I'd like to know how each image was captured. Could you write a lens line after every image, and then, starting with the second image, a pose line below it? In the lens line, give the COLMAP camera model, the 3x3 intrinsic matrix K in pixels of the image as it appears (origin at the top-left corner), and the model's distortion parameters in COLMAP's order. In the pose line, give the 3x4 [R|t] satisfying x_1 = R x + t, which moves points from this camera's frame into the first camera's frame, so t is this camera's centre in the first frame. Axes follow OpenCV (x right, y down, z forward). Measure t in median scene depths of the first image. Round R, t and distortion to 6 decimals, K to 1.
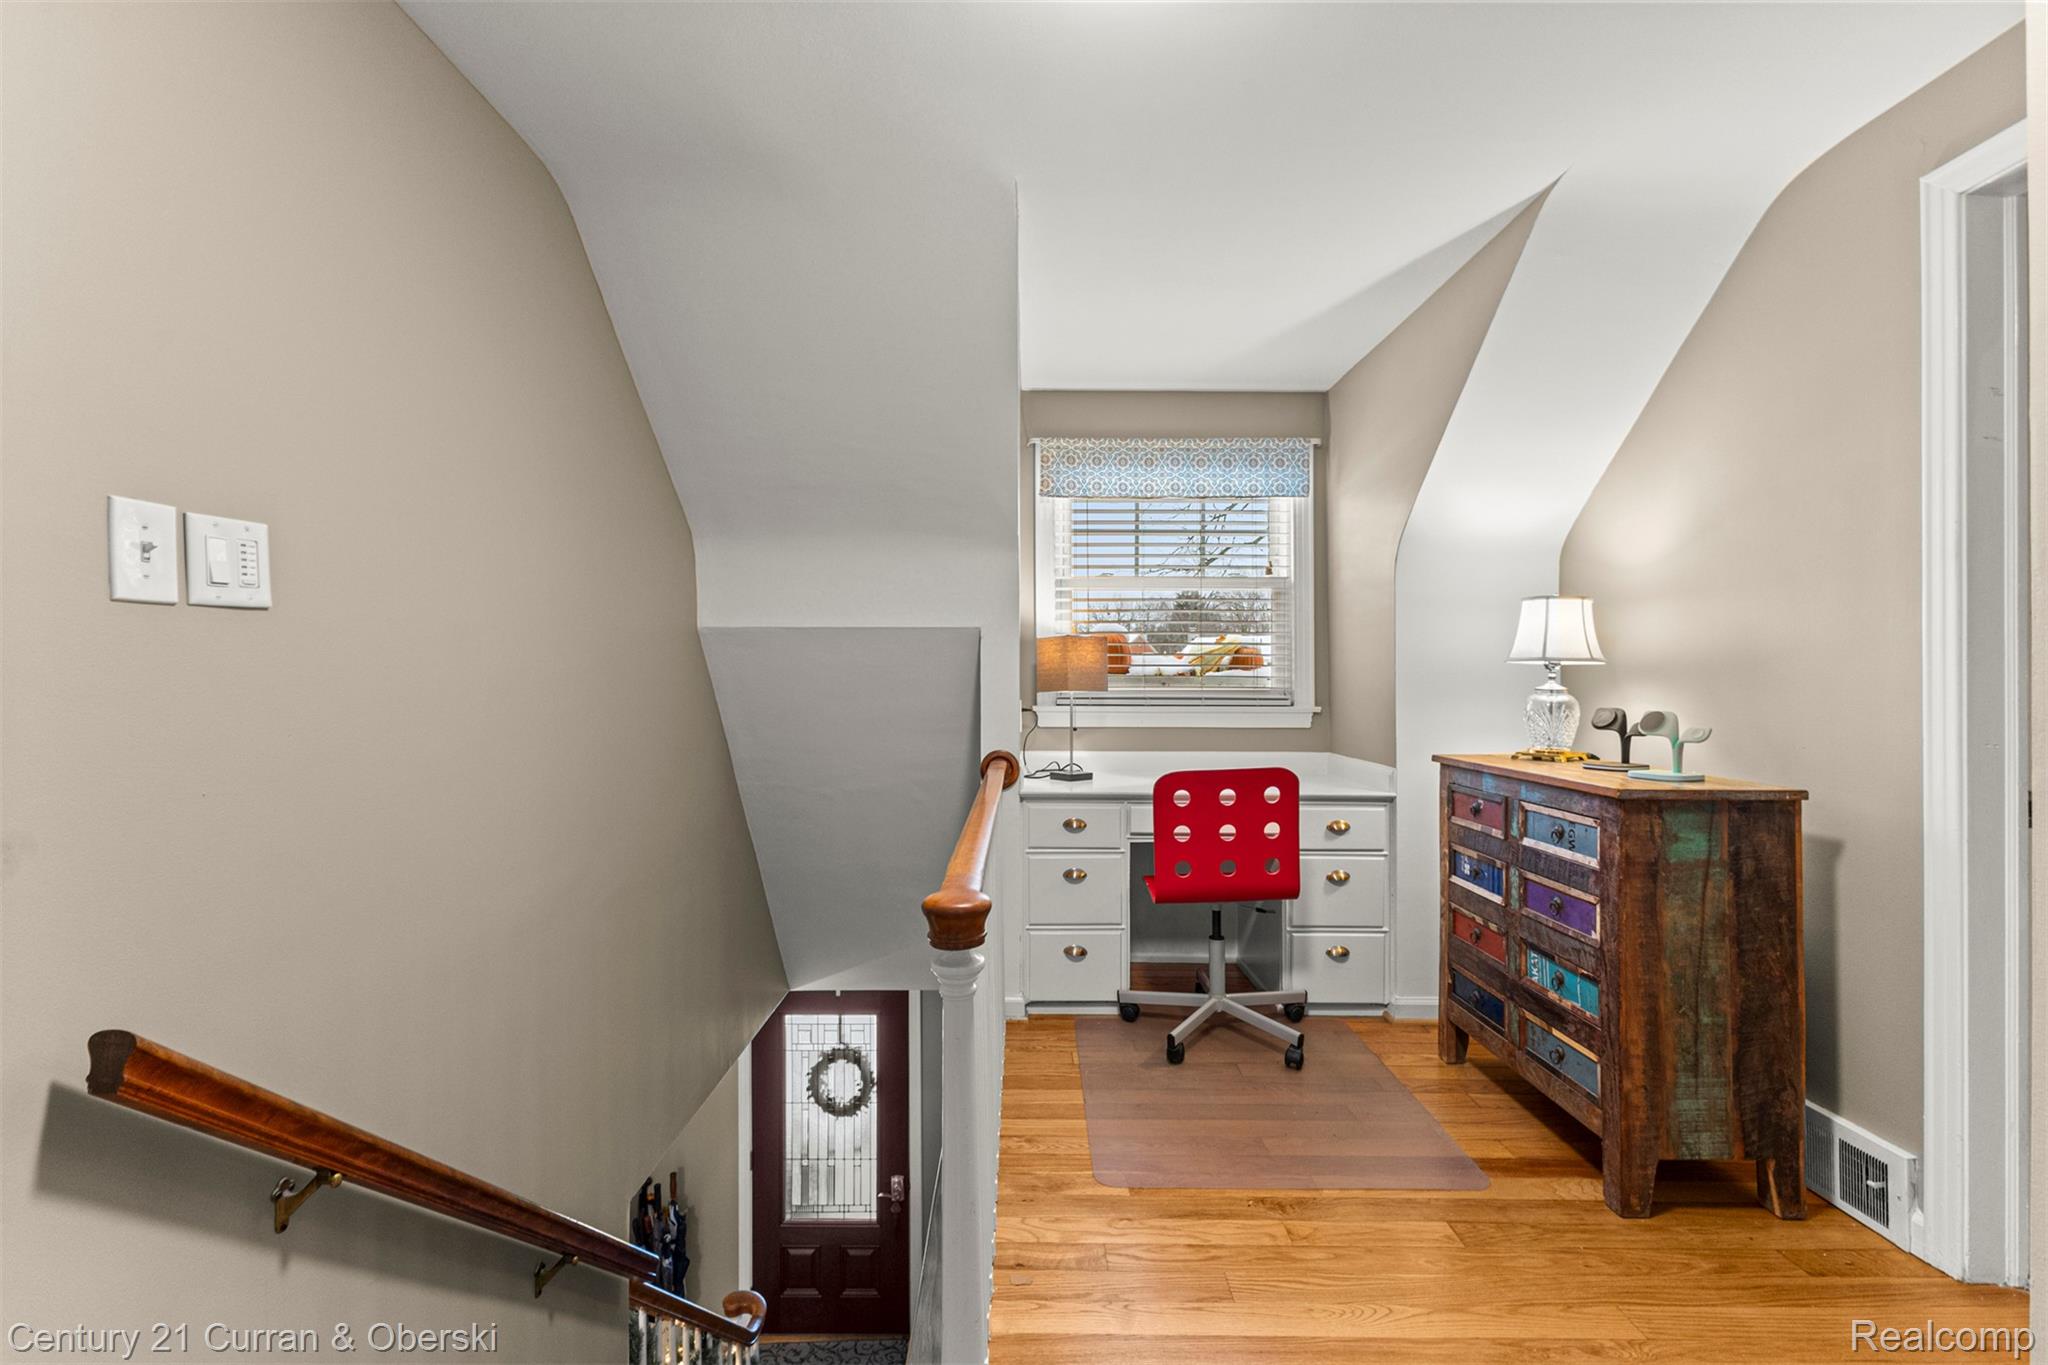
lens RADIAL K [[902.6, 0, 1021.8], [0, 902.6, 682.1], [0, 0, 1]] dist [0.010091, -0.003414]
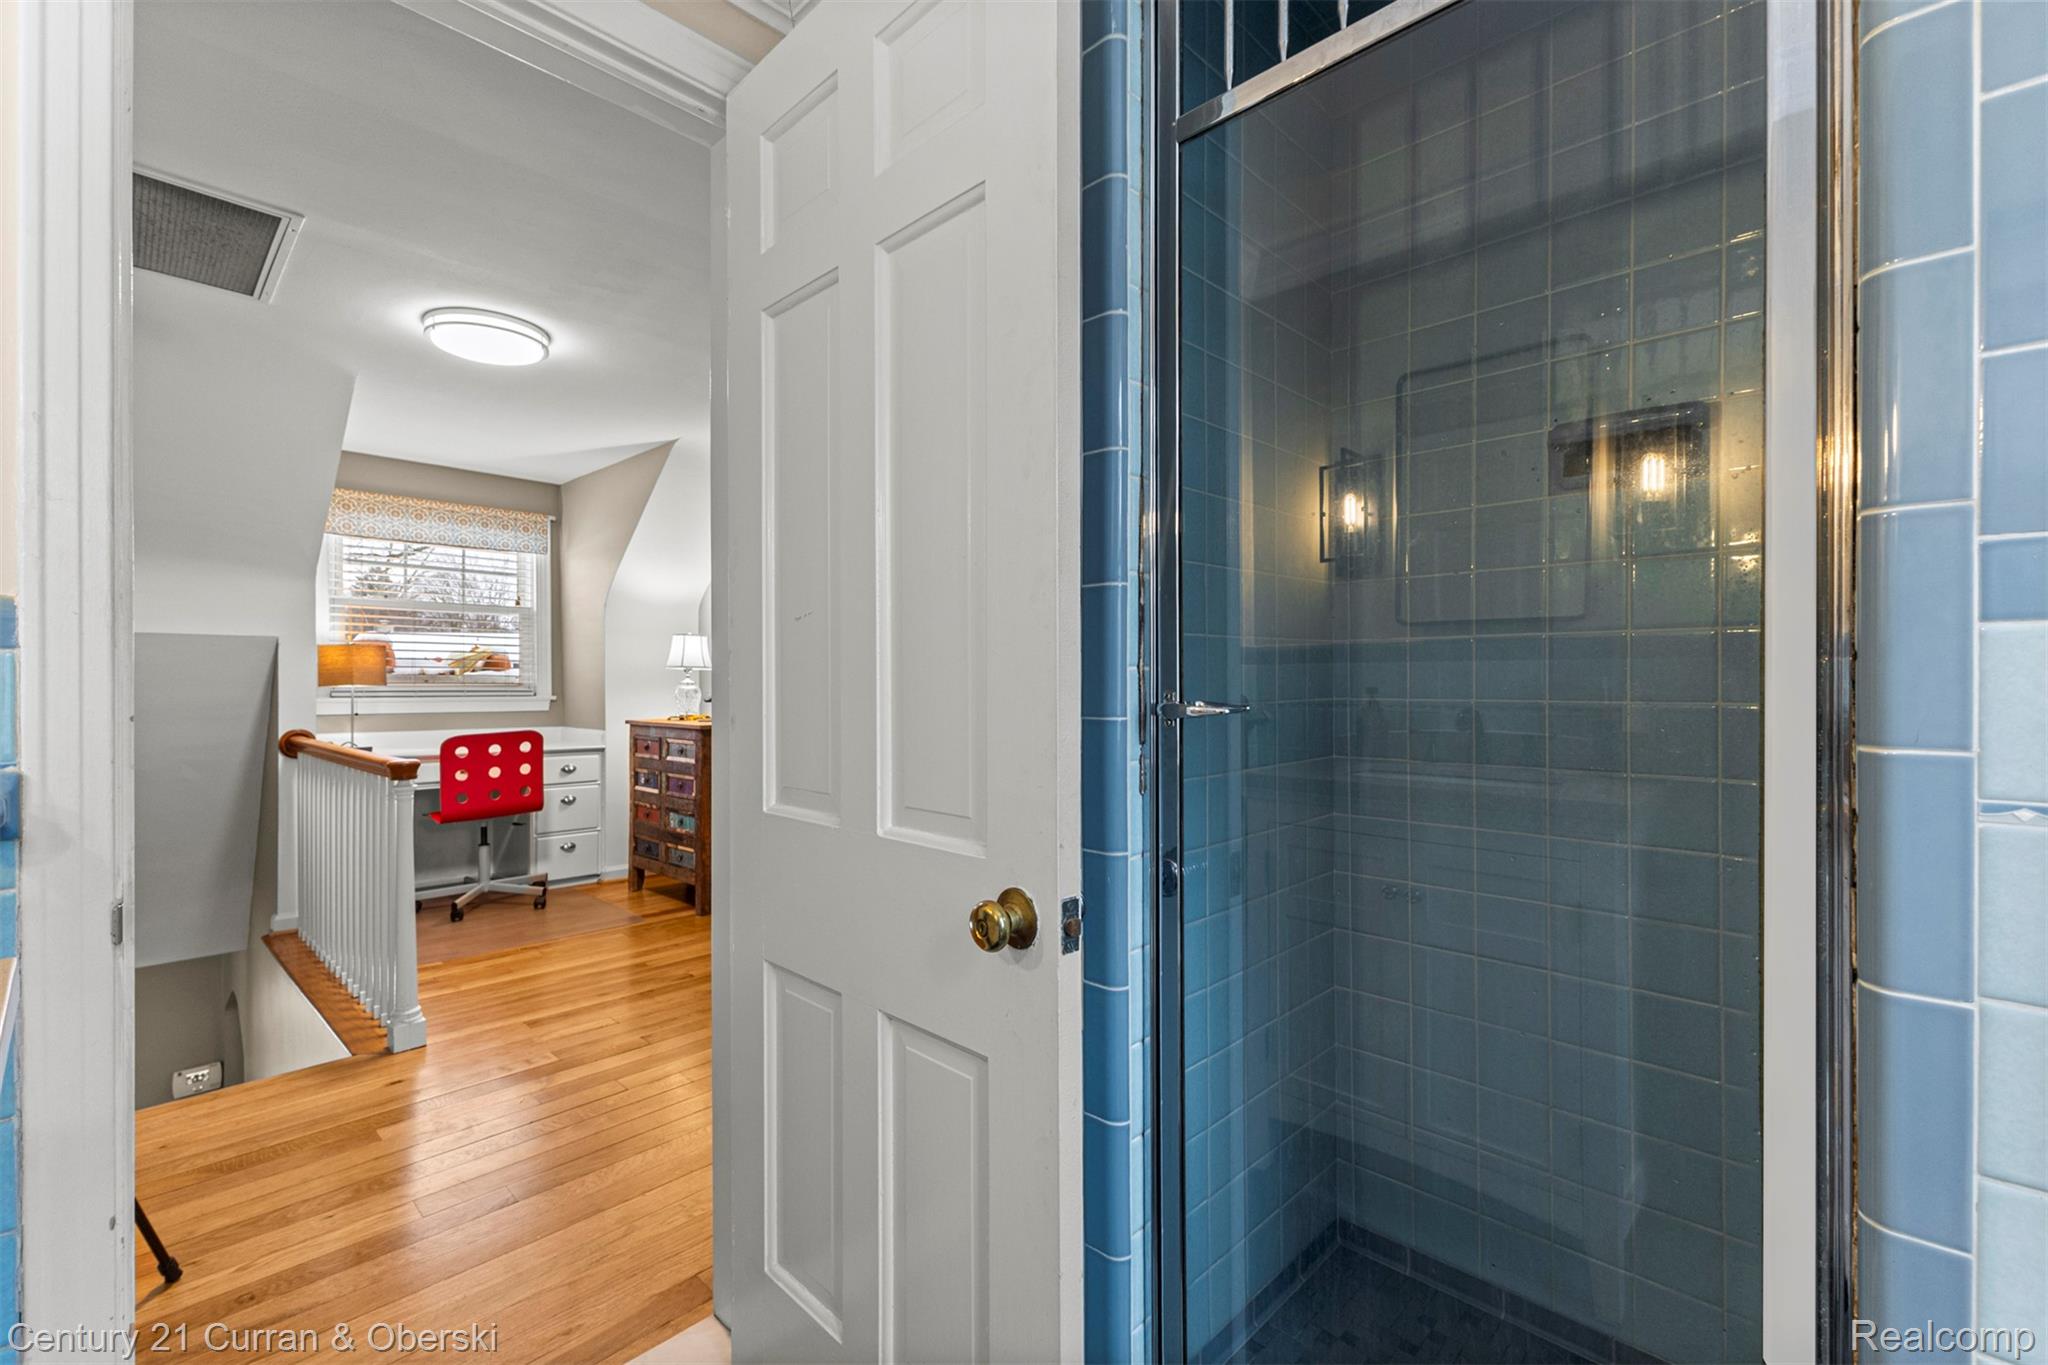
lens RADIAL K [[902.6, 0, 1031.1], [0, 902.6, 681.6], [0, 0, 1]] dist [0.010091, -0.003414]
pose [[0.691239, 0.000436, 0.722626, -0.250822], [0.003003, 0.999989, -0.003476, 0.013196], [-0.722620, 0.004573, 0.691231, -0.727341]]
